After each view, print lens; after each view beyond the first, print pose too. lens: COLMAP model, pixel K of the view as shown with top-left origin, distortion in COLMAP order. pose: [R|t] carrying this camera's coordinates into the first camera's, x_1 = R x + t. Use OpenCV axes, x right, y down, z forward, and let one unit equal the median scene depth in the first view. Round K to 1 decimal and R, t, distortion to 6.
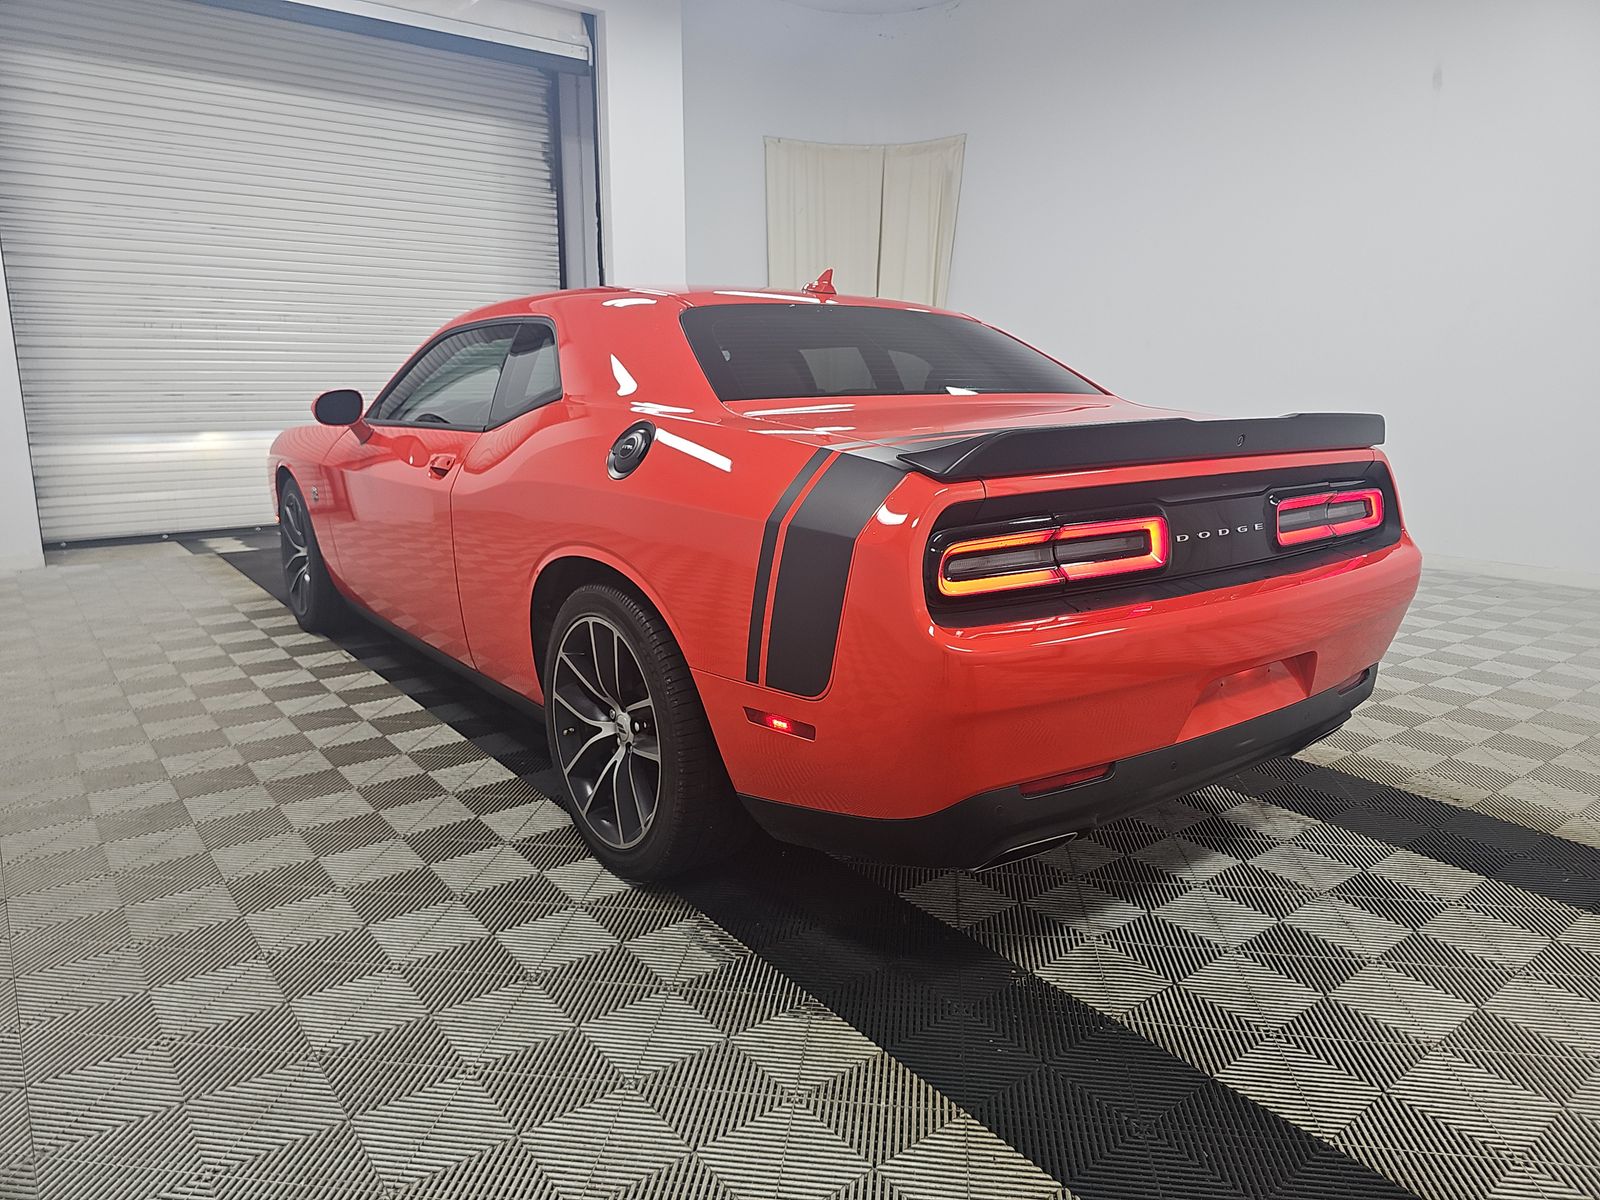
lens RADIAL K [[1068.6, 0, 800.0], [0, 1068.6, 600.0], [0, 0, 1]] dist [0.031156, -0.000231]
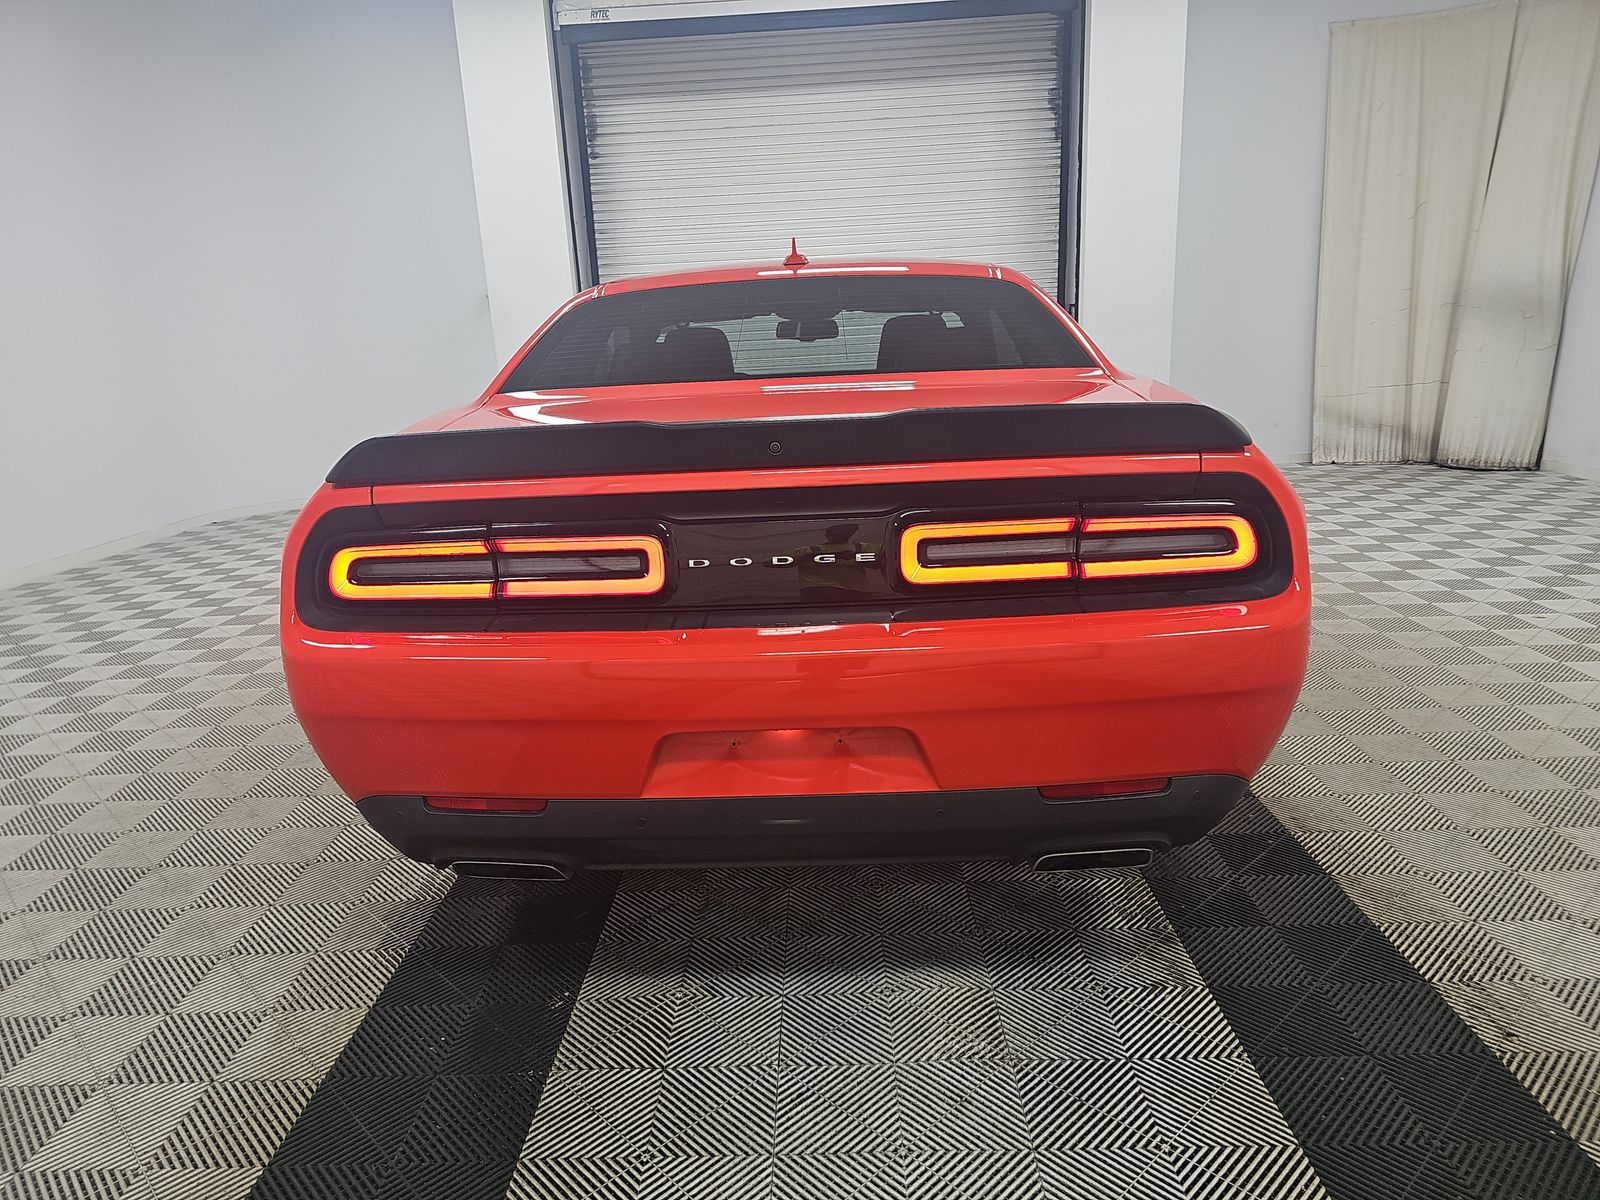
lens RADIAL K [[1067.7, 0, 800.0], [0, 1067.7, 600.0], [0, 0, 1]] dist [0.043620, -0.000344]
pose [[0.773494, 0.114423, -0.623390, 0.640322], [-0.085499, 0.993416, 0.076255, -0.068104], [0.628011, -0.005683, 0.778184, 0.276264]]
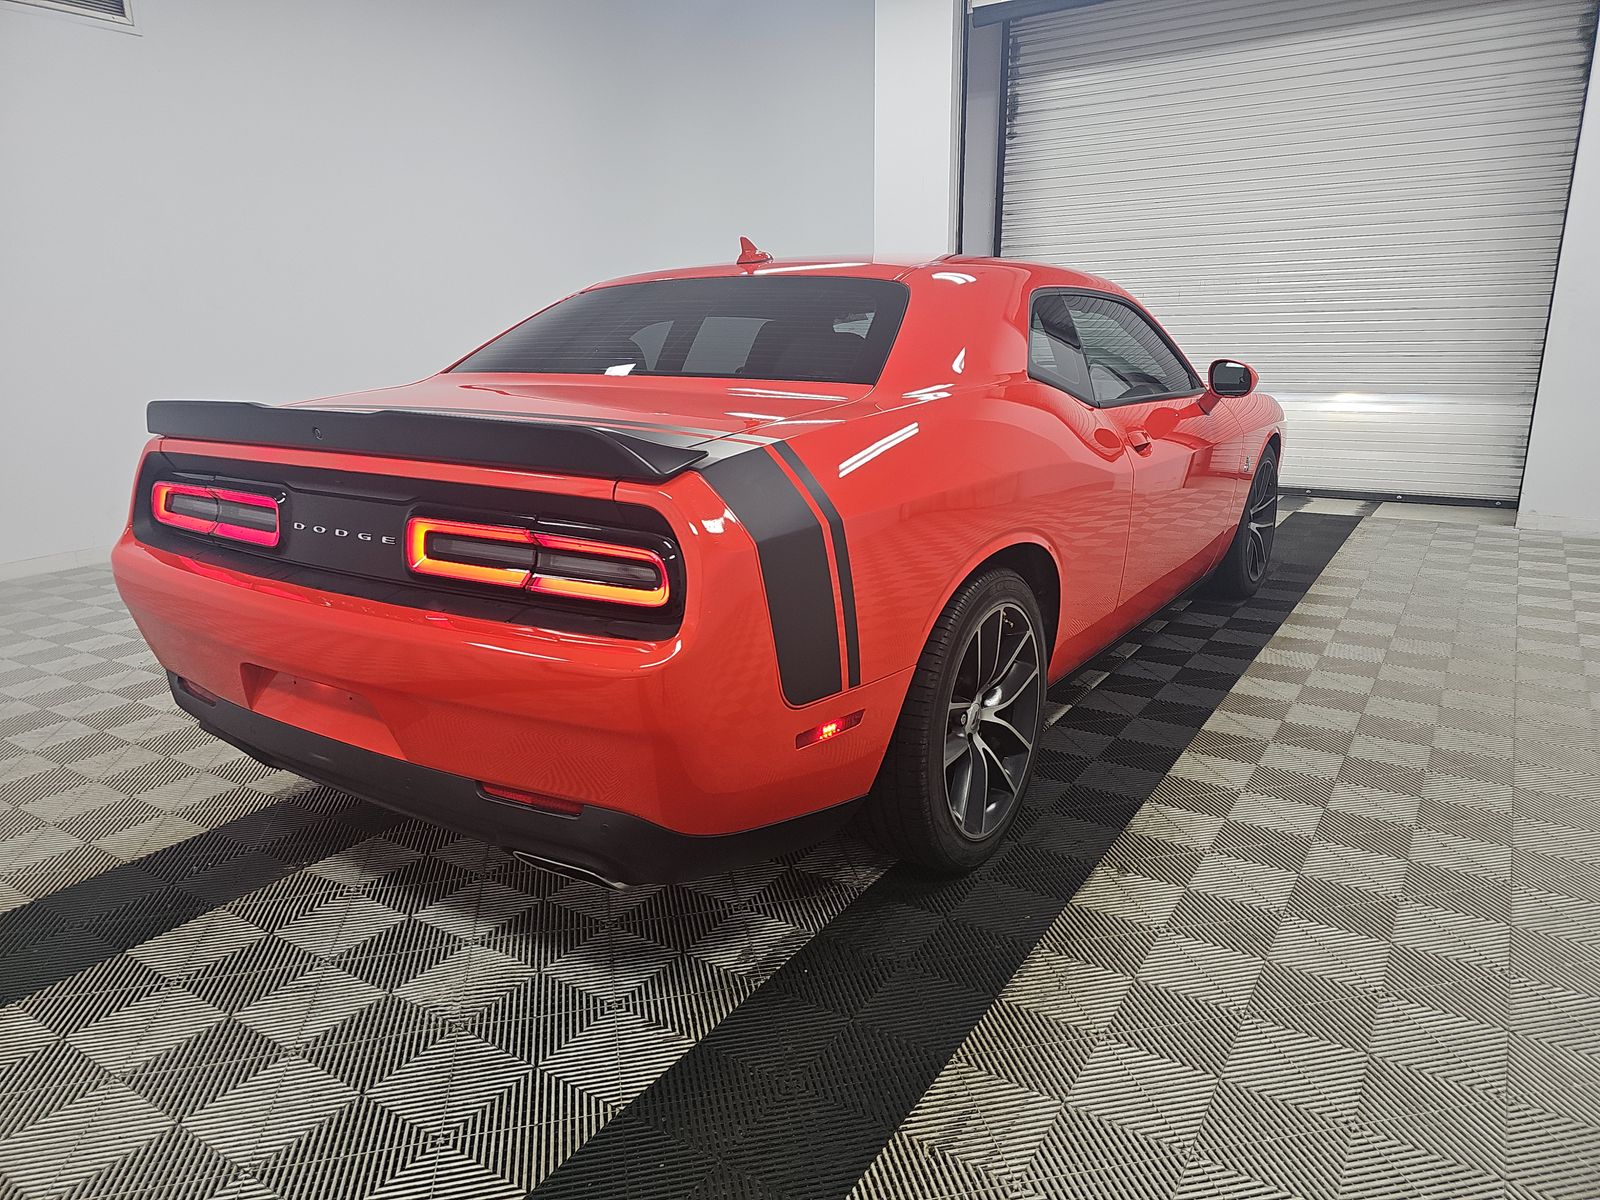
lens RADIAL K [[1116.4, 0, 803.1], [0, 1116.4, 574.5], [0, 0, 1]] dist [0.053651, -0.000594]
pose [[0.330531, 0.197345, -0.922932, 0.985731], [-0.188398, 0.972010, 0.140368, -0.164043], [0.924800, 0.127483, 0.358459, 0.699461]]
